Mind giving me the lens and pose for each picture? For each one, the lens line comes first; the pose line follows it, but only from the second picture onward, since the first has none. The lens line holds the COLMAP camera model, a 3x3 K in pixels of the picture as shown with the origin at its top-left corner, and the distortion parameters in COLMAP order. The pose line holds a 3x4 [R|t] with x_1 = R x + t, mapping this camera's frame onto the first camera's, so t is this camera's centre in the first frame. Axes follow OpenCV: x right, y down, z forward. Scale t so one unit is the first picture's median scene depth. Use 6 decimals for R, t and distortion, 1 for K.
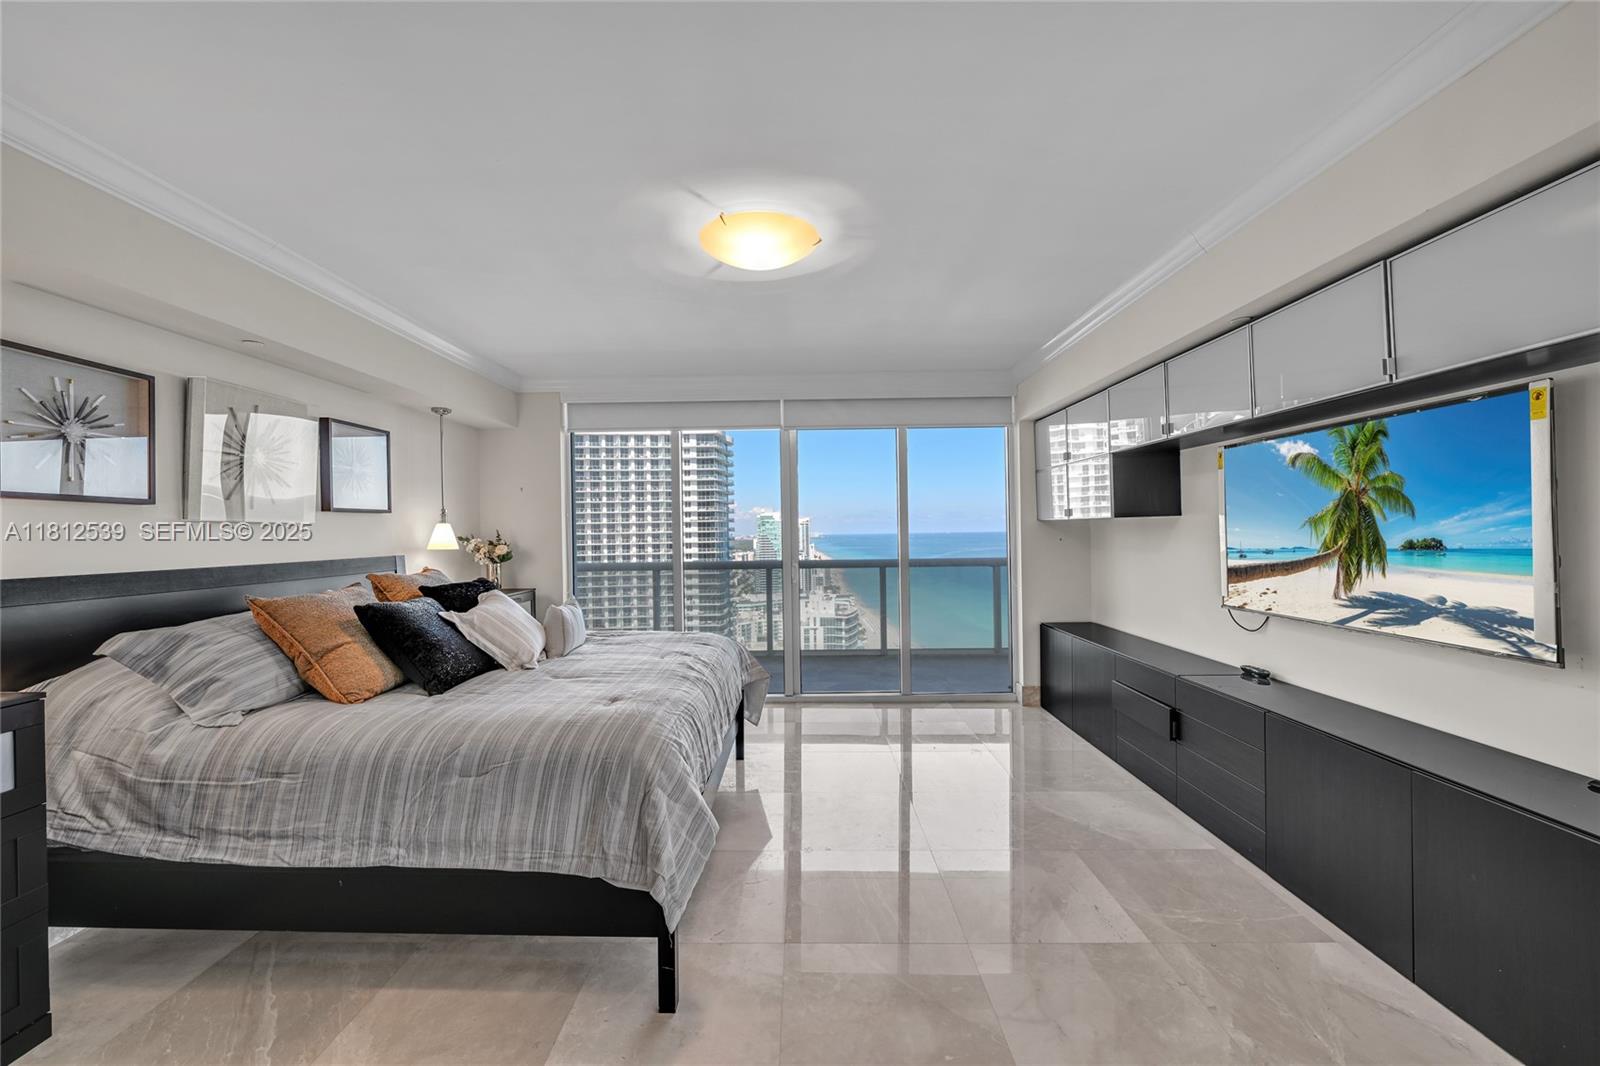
lens RADIAL K [[619.2, 0, 794.8], [0, 619.2, 530.3], [0, 0, 1]] dist [0.000031, -0.000013]
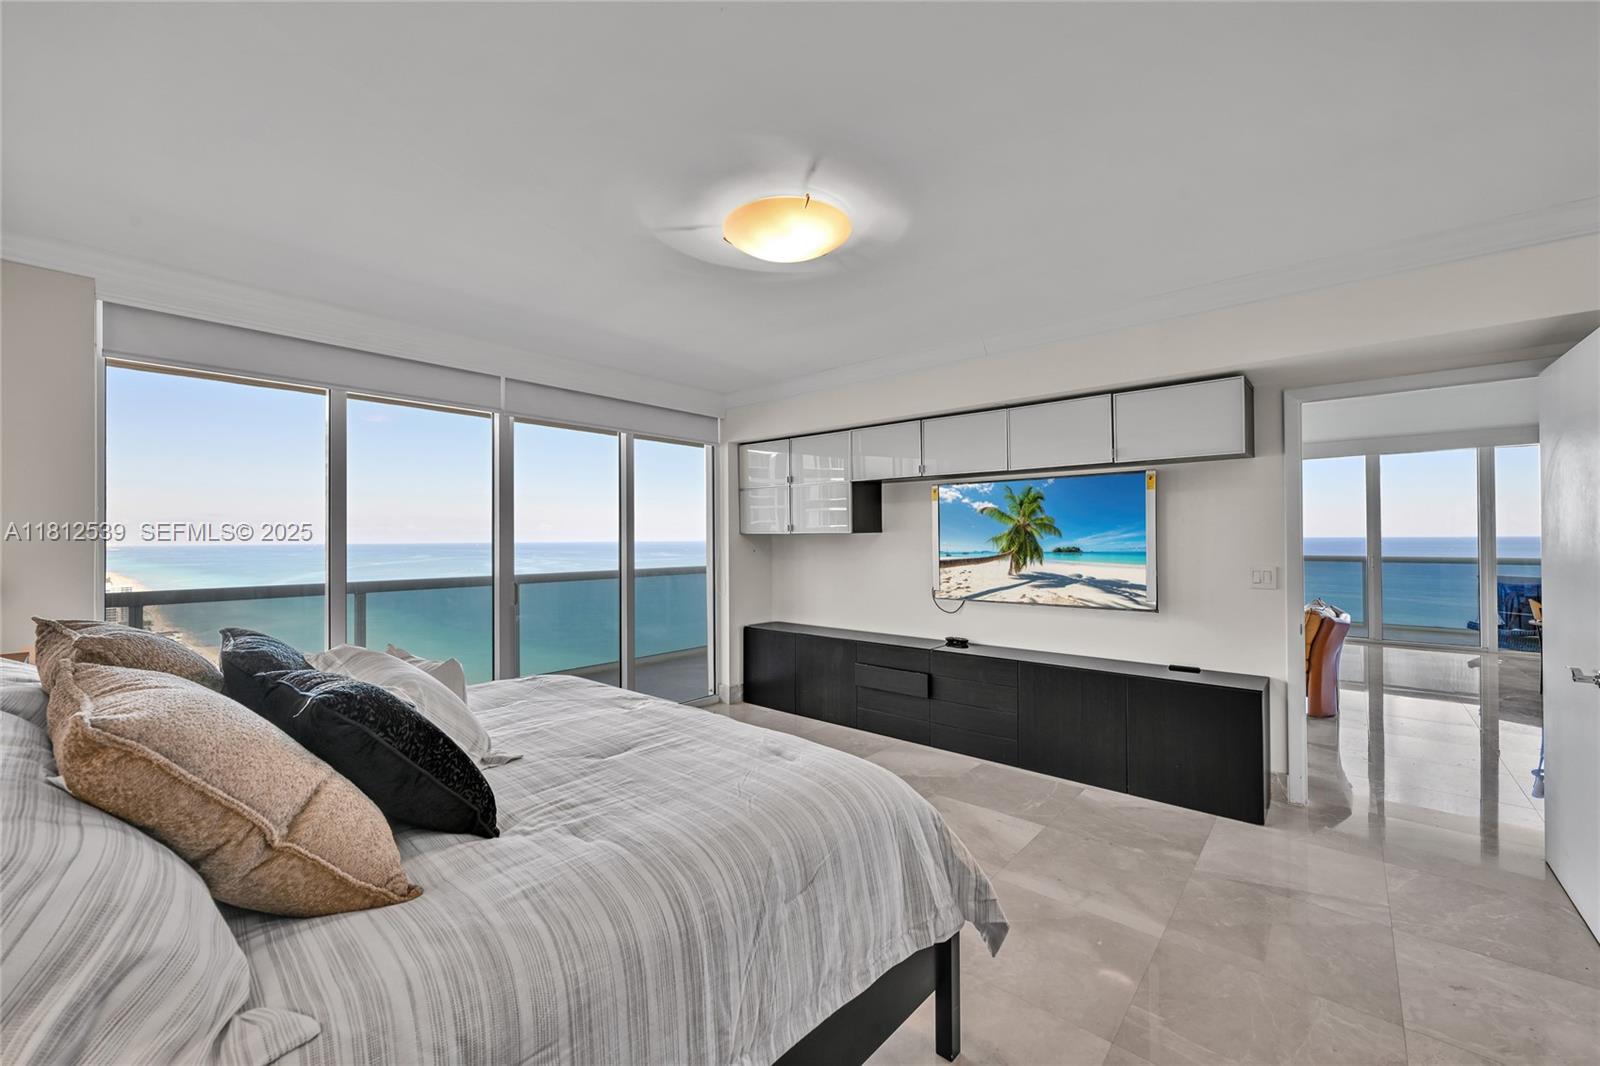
lens RADIAL K [[619.2, 0, 794.8], [0, 619.2, 530.3], [0, 0, 1]] dist [0.000031, -0.000013]
pose [[0.640470, 0.020438, 0.767711, -0.591388], [-0.004170, 0.999724, -0.023136, 0.005704], [-0.767972, 0.011616, 0.640378, 0.310042]]
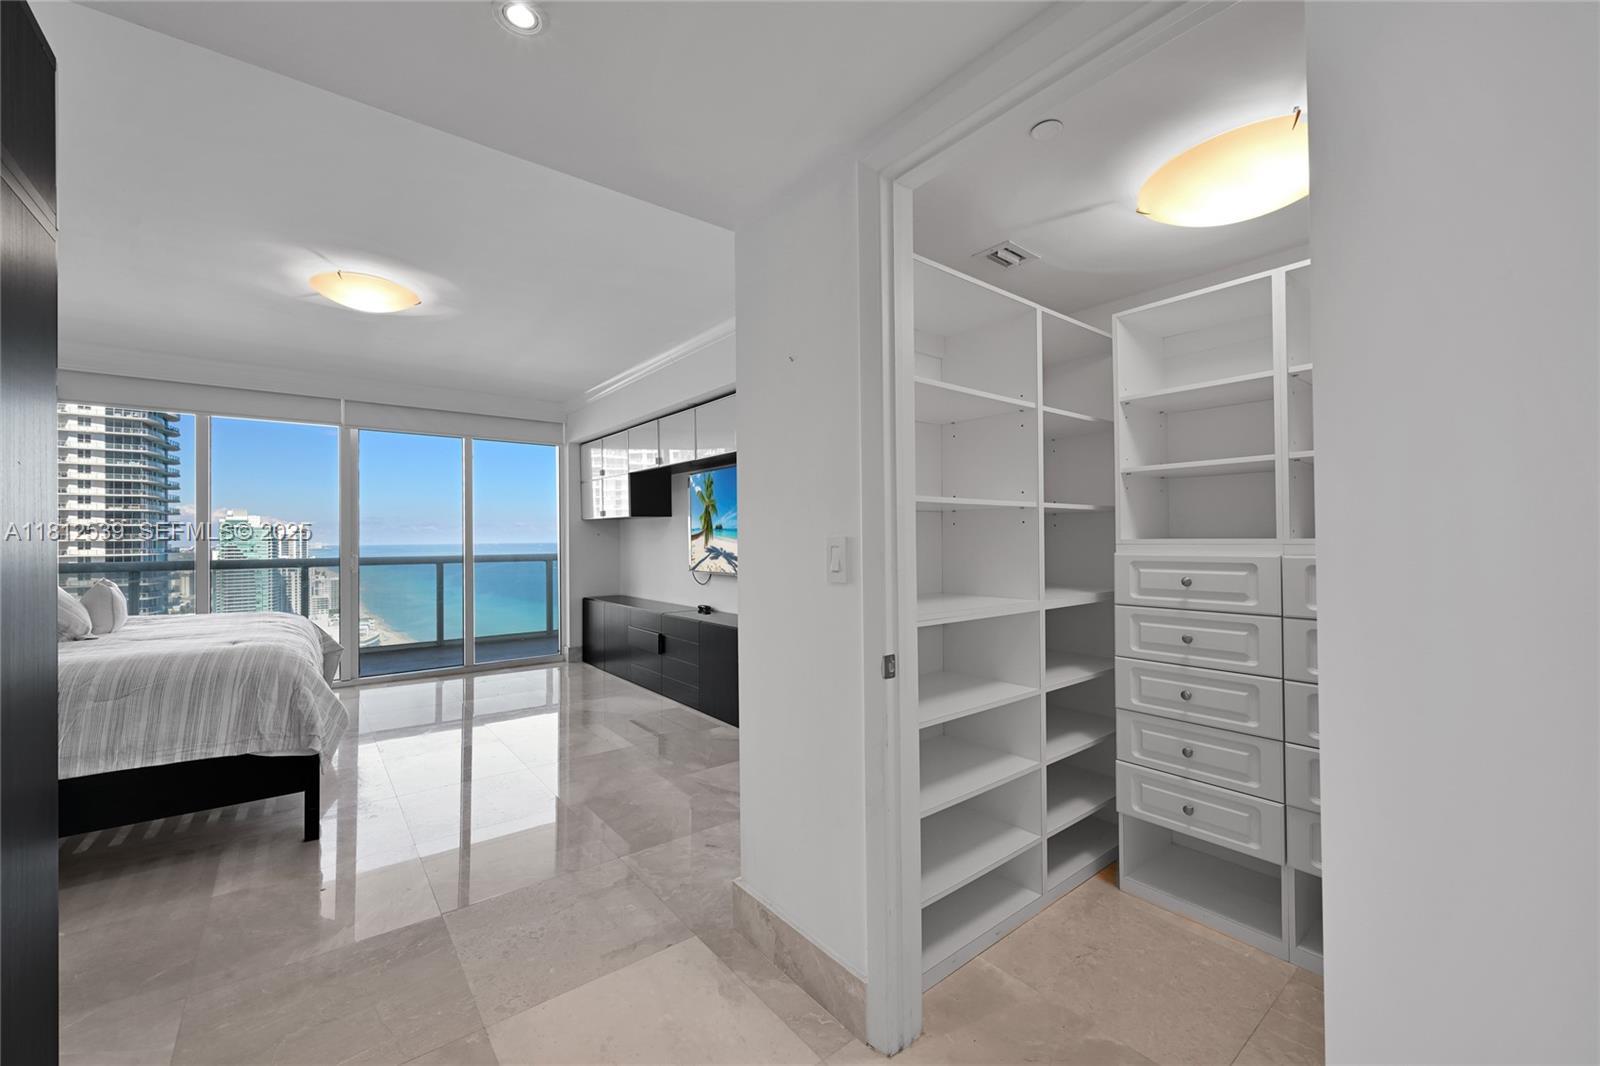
lens RADIAL K [[619.2, 0, 794.8], [0, 619.2, 530.3], [0, 0, 1]] dist [0.000031, -0.000013]
pose [[0.769771, 0.014481, 0.638156, -0.147765], [-0.003103, 0.999816, -0.018945, 0.045467], [-0.638312, 0.012603, 0.769674, -0.451505]]
